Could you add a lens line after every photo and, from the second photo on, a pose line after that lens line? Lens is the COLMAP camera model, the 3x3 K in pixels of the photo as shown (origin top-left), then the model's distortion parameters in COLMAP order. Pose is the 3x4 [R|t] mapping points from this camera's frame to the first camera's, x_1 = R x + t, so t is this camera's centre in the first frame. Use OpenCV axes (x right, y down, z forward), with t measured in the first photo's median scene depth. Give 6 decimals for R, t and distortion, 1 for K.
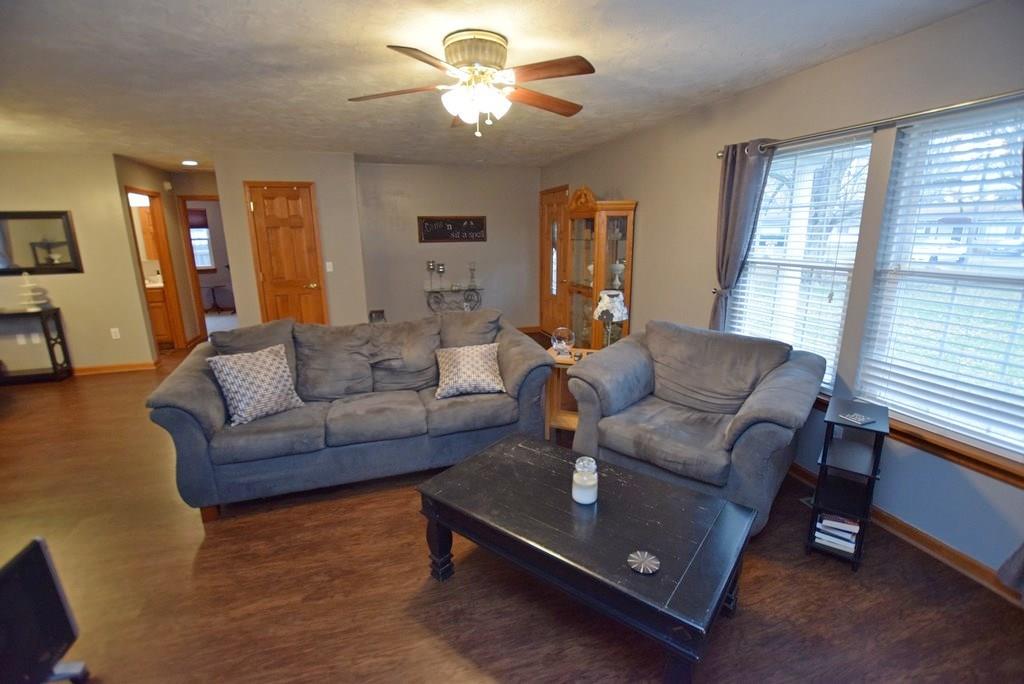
lens RADIAL K [[451.5, 0, 514.1], [0, 451.5, 341.9], [0, 0, 1]] dist [-0.030371, 0.003158]
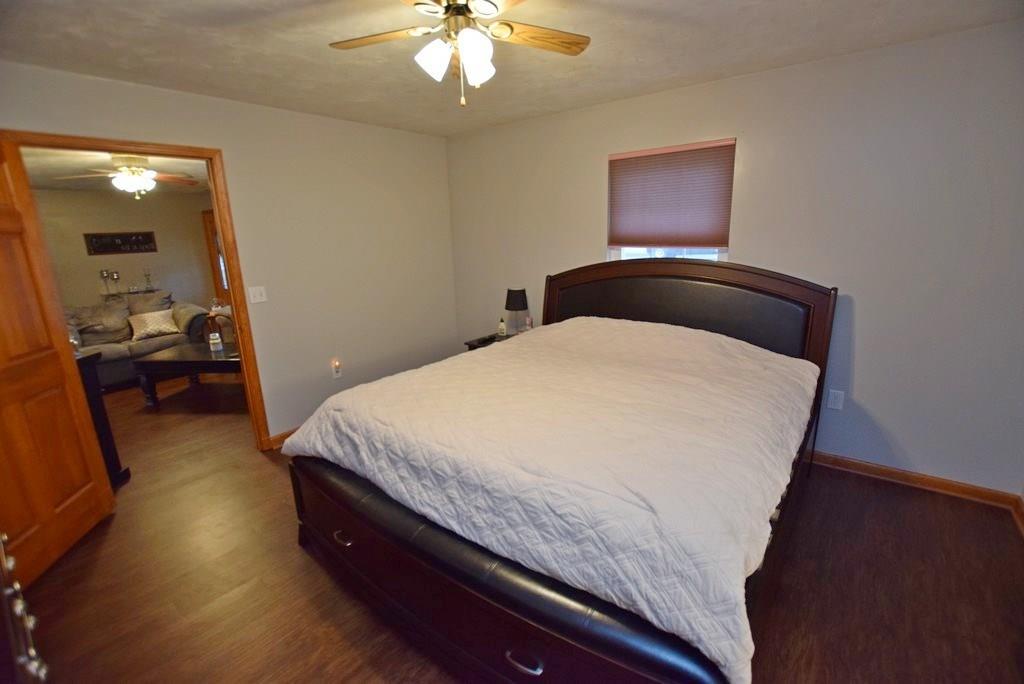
lens RADIAL K [[451.5, 0, 513.5], [0, 451.5, 340.5], [0, 0, 1]] dist [-0.030371, 0.003158]
pose [[0.826152, -0.149727, 0.543189, 0.069144], [0.154933, 0.987251, 0.036489, 0.174354], [-0.541727, 0.054012, 0.838817, -0.749438]]
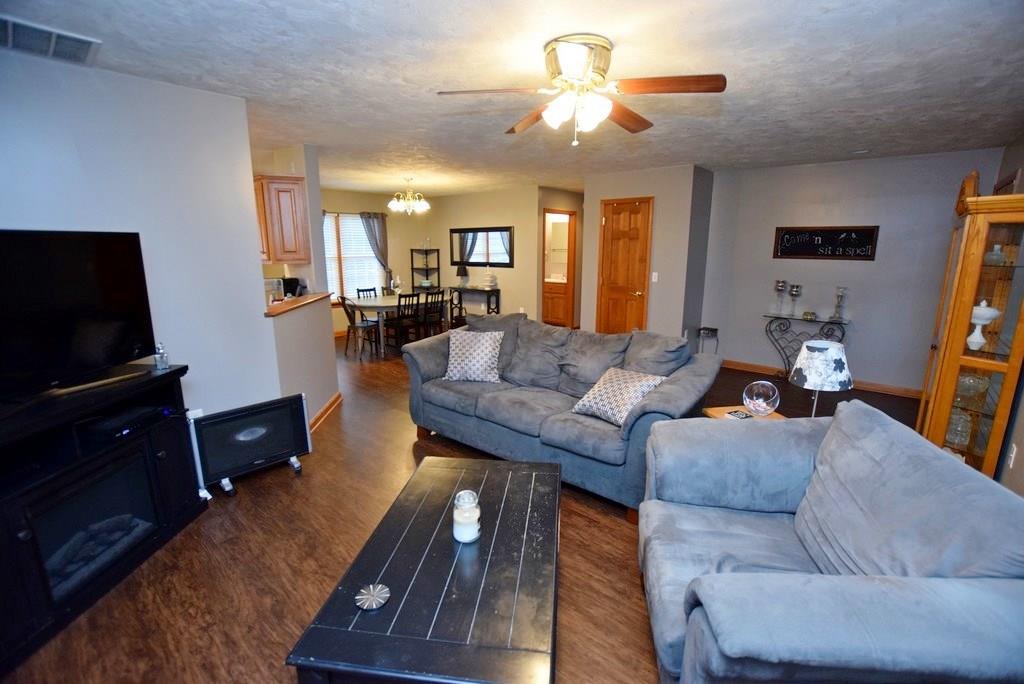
lens RADIAL K [[451.5, 0, 512.9], [0, 451.5, 337.9], [0, 0, 1]] dist [-0.030371, 0.003158]
pose [[0.523581, 0.182092, -0.832289, 0.337291], [-0.208328, 0.974601, 0.082172, -0.052565], [0.826113, 0.130365, 0.548218, 0.197880]]
